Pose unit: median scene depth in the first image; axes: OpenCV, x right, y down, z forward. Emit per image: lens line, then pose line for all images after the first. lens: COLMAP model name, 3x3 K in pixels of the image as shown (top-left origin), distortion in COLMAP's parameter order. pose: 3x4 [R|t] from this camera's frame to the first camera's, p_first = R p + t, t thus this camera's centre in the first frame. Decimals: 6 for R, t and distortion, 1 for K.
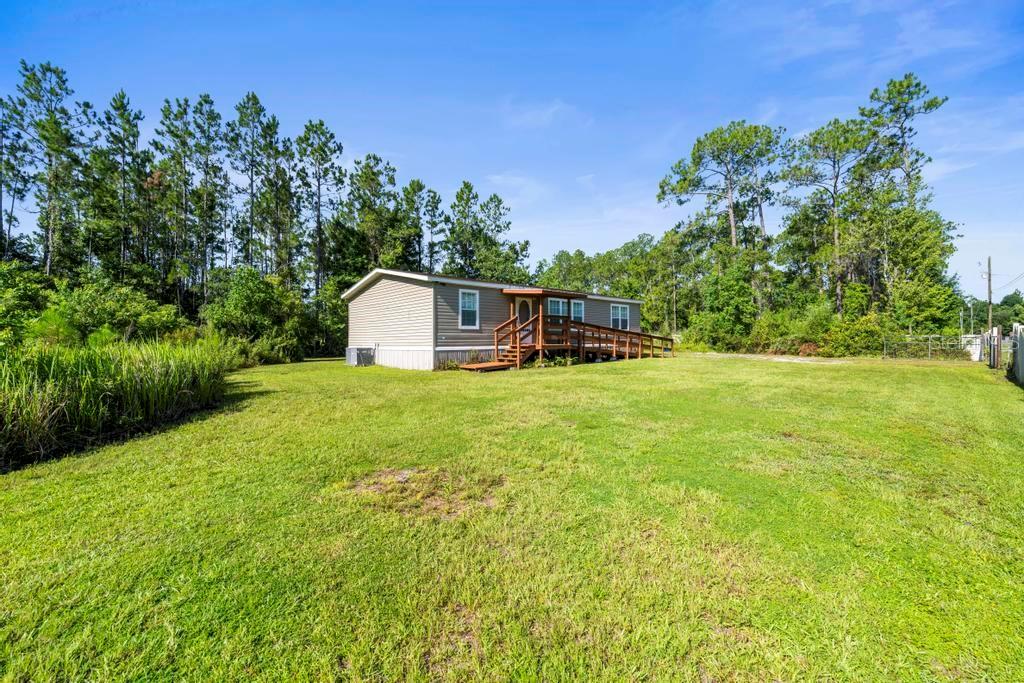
lens RADIAL K [[395.8, 0, 507.1], [0, 395.8, 341.4], [0, 0, 1]] dist [-0.003026, -0.000176]
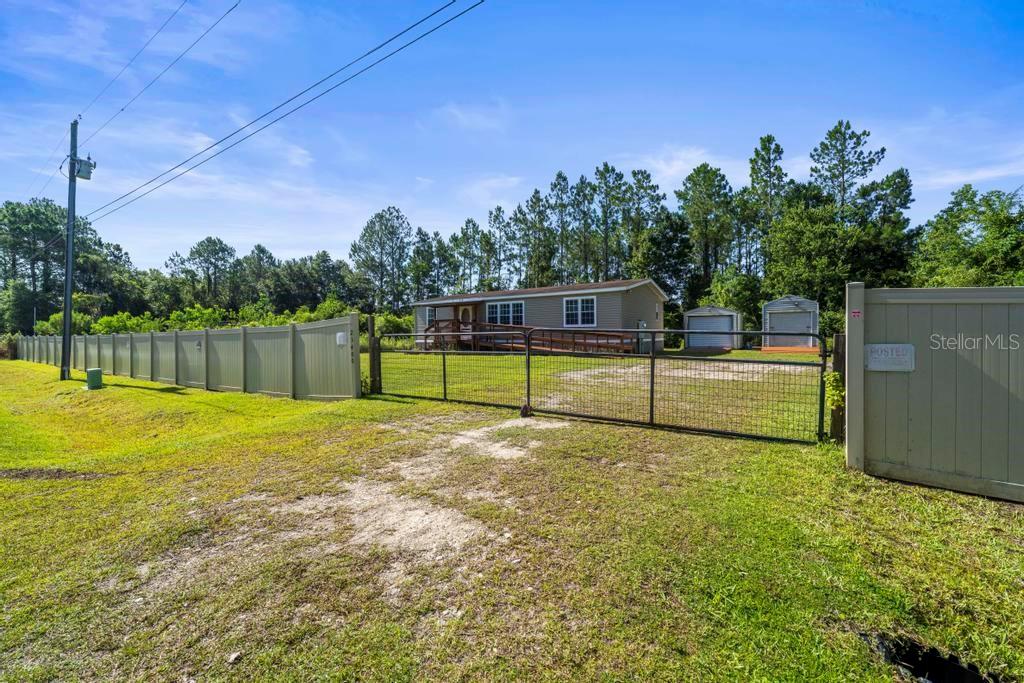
lens RADIAL K [[411.6, 0, 515.4], [0, 411.6, 339.9], [0, 0, 1]] dist [0.002844, 0.000309]
pose [[0.238420, 0.011058, -0.971099, 1.210651], [-0.005008, 0.999936, 0.010157, -0.006341], [0.971149, 0.002442, 0.238460, 0.665210]]
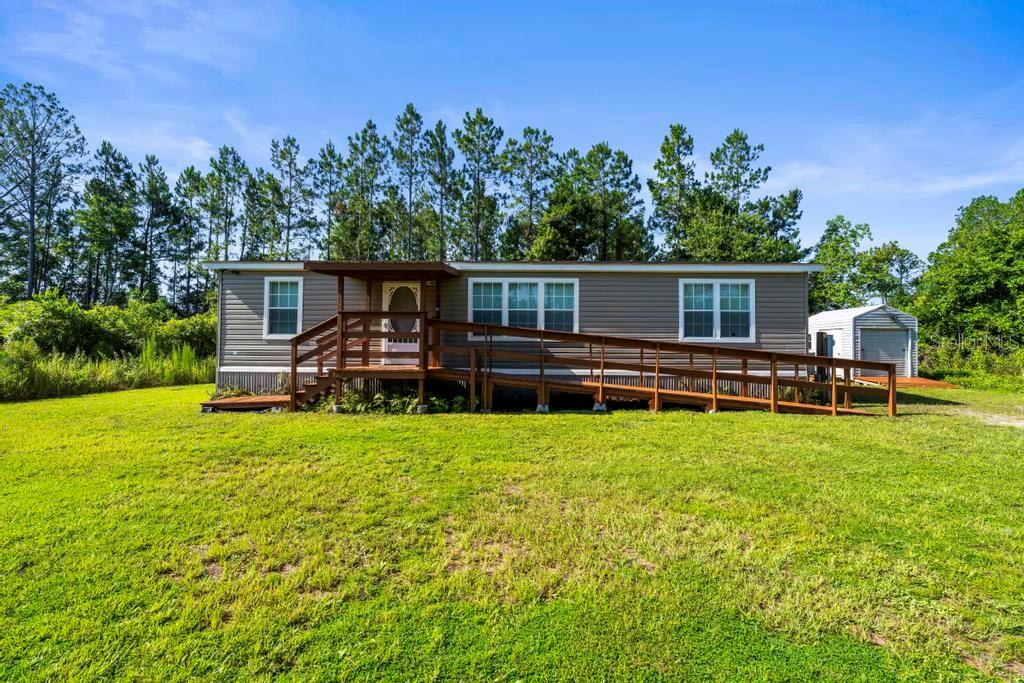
lens RADIAL K [[457.4, 0, 512.0], [0, 457.4, 341.5], [0, 0, 1]] dist [0.001886, 0.000031]
pose [[0.728757, -0.005526, -0.684750, 0.482926], [-0.018086, 0.999463, -0.027315, -0.010325], [0.684533, 0.032291, 0.728266, 0.517500]]
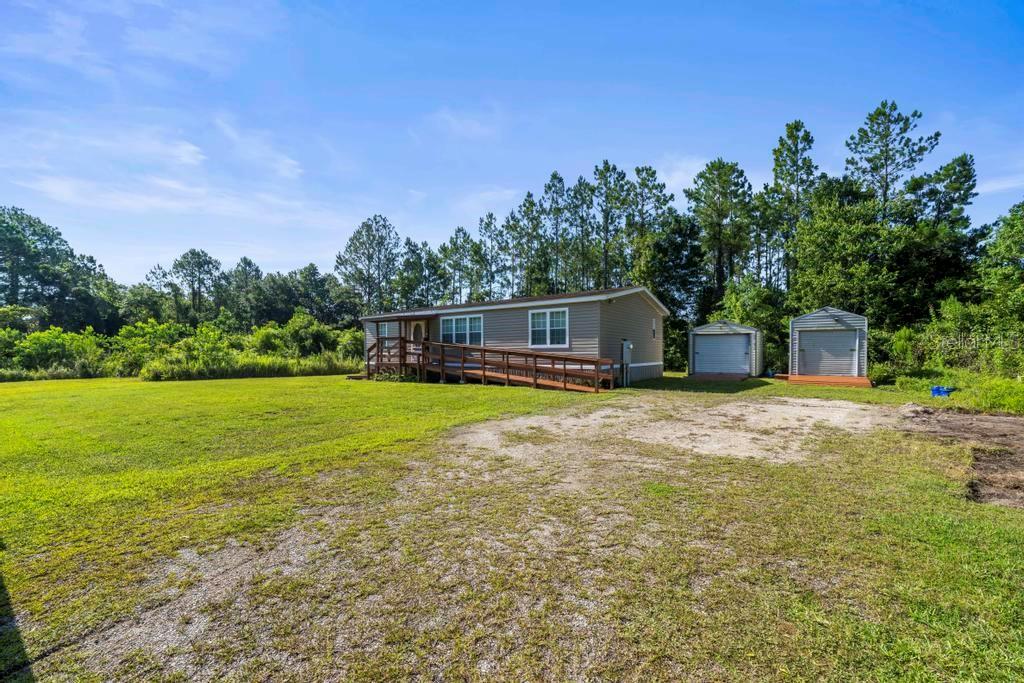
lens RADIAL K [[410.4, 0, 514.4], [0, 410.4, 363.1], [0, 0, 1]] dist [0.001351, 0.000001]
pose [[0.205026, 0.026486, -0.978398, 1.021774], [-0.011117, 0.999632, 0.024731, -0.017528], [0.978693, 0.005807, 0.205246, 0.831407]]
